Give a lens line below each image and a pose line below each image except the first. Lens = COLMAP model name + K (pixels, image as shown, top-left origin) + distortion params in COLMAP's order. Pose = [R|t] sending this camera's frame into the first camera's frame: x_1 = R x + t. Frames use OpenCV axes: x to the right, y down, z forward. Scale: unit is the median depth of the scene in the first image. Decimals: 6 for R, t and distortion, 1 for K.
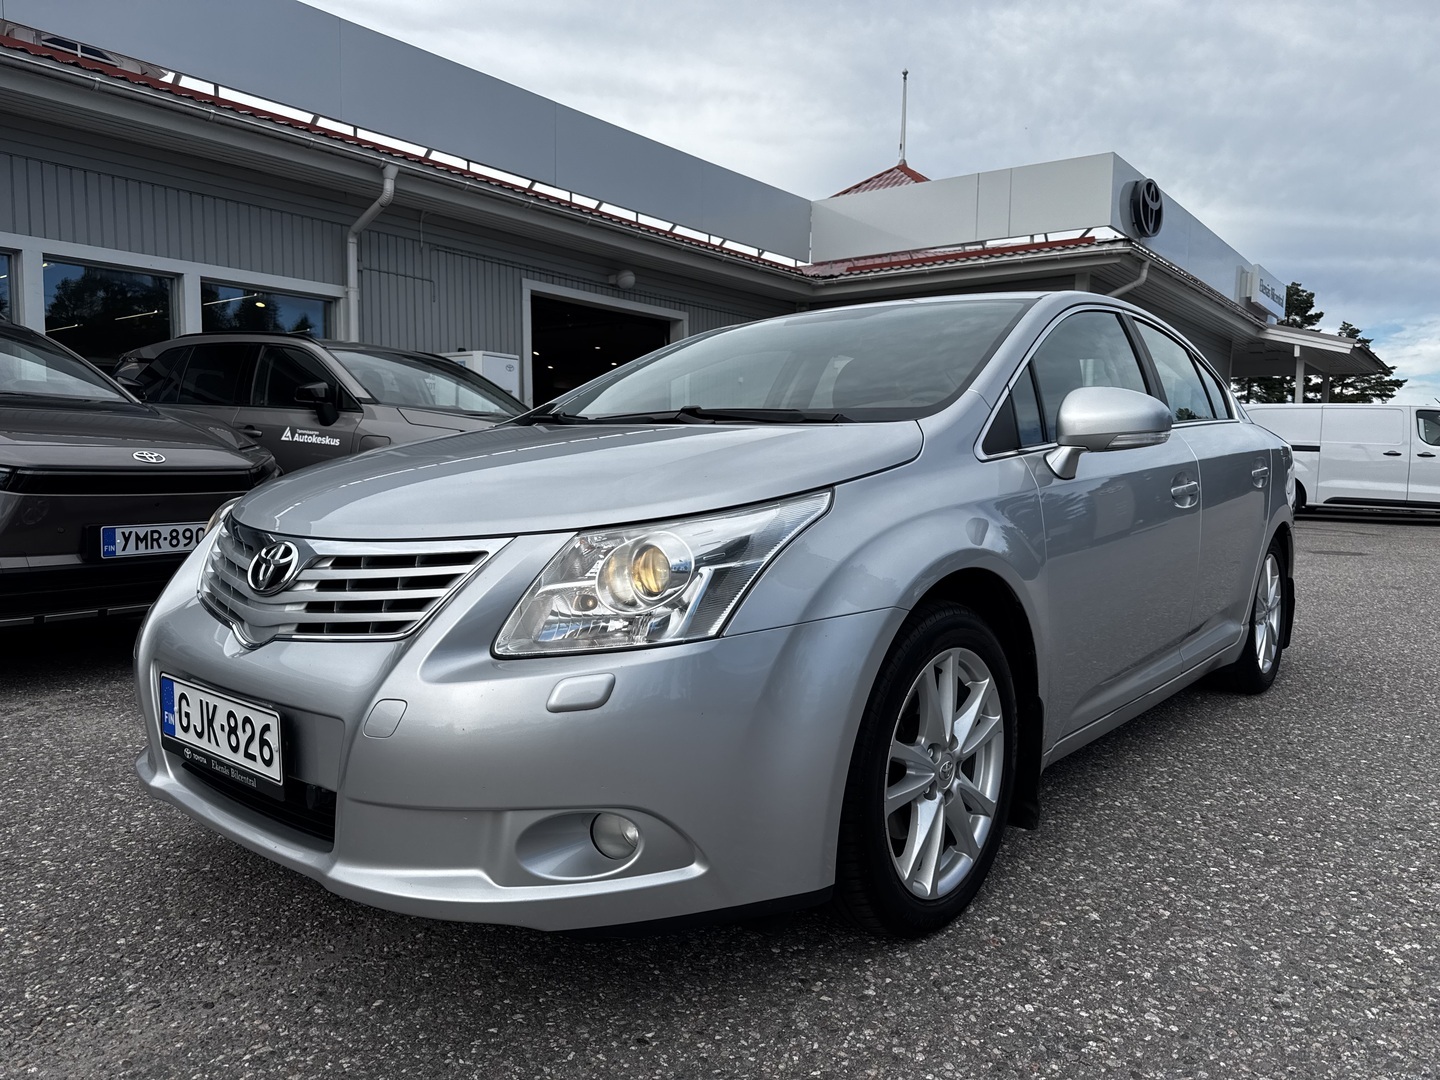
lens RADIAL K [[1019.8, 0, 720.0], [0, 1019.8, 540.0], [0, 0, 1]] dist [0.011170, -0.003009]
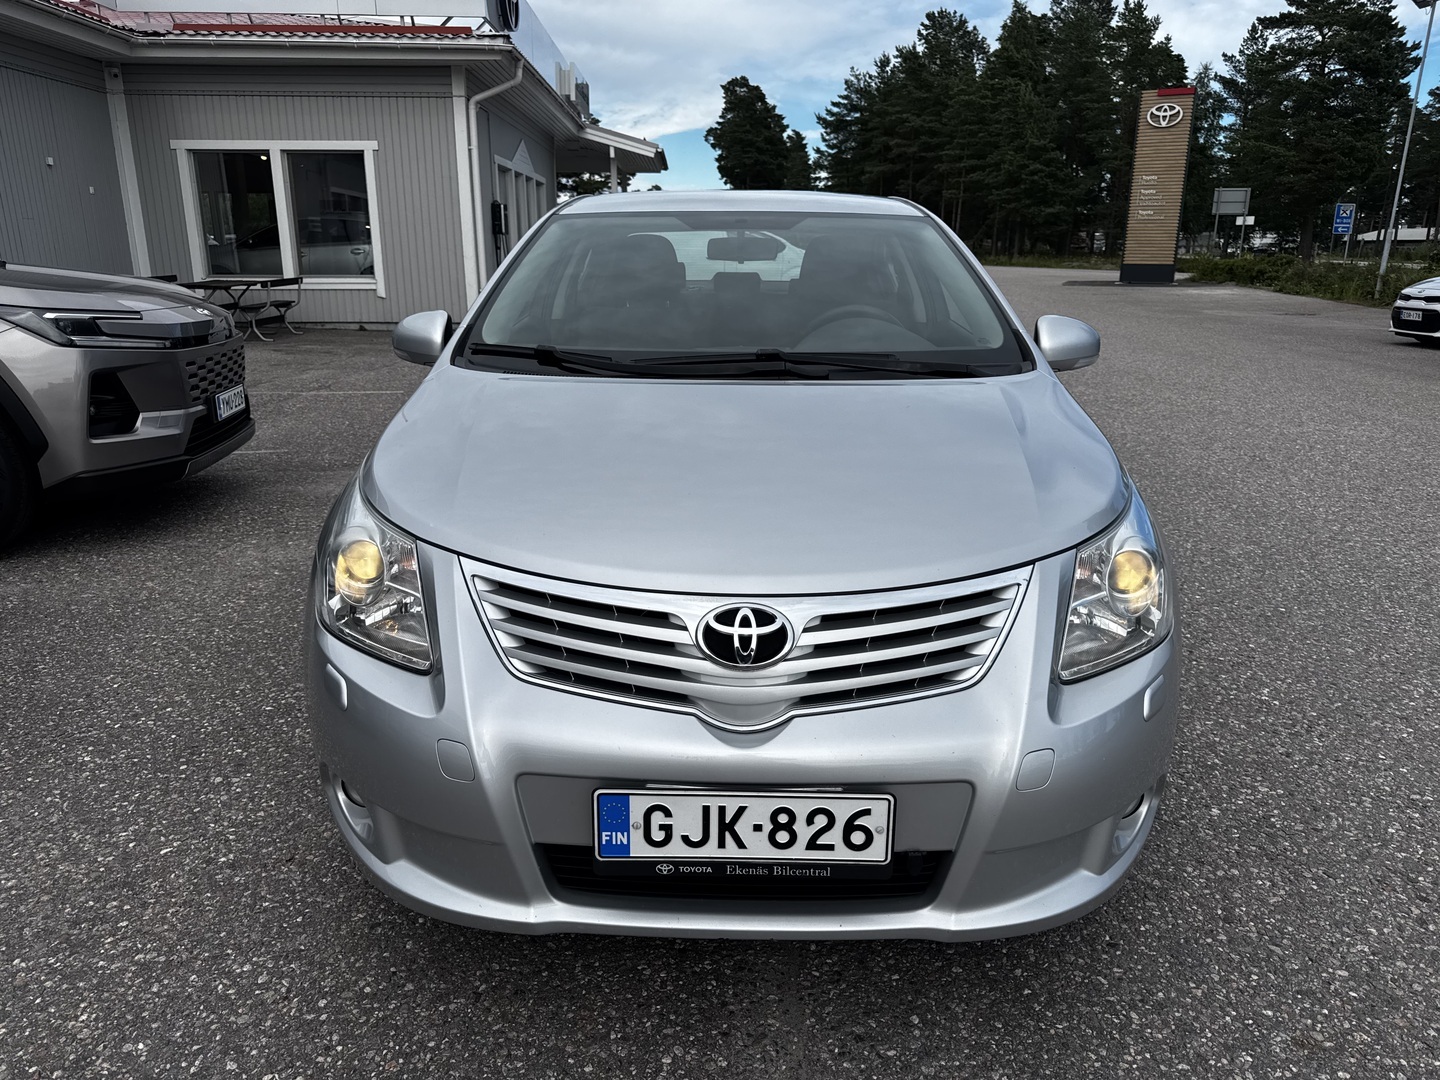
lens RADIAL K [[1019.8, 0, 720.0], [0, 1019.8, 540.0], [0, 0, 1]] dist [0.011170, -0.003009]
pose [[0.776910, -0.178085, 0.603901, -0.859202], [0.049853, 0.973553, 0.222957, -0.216435], [-0.627635, -0.143111, 0.765241, 0.338613]]
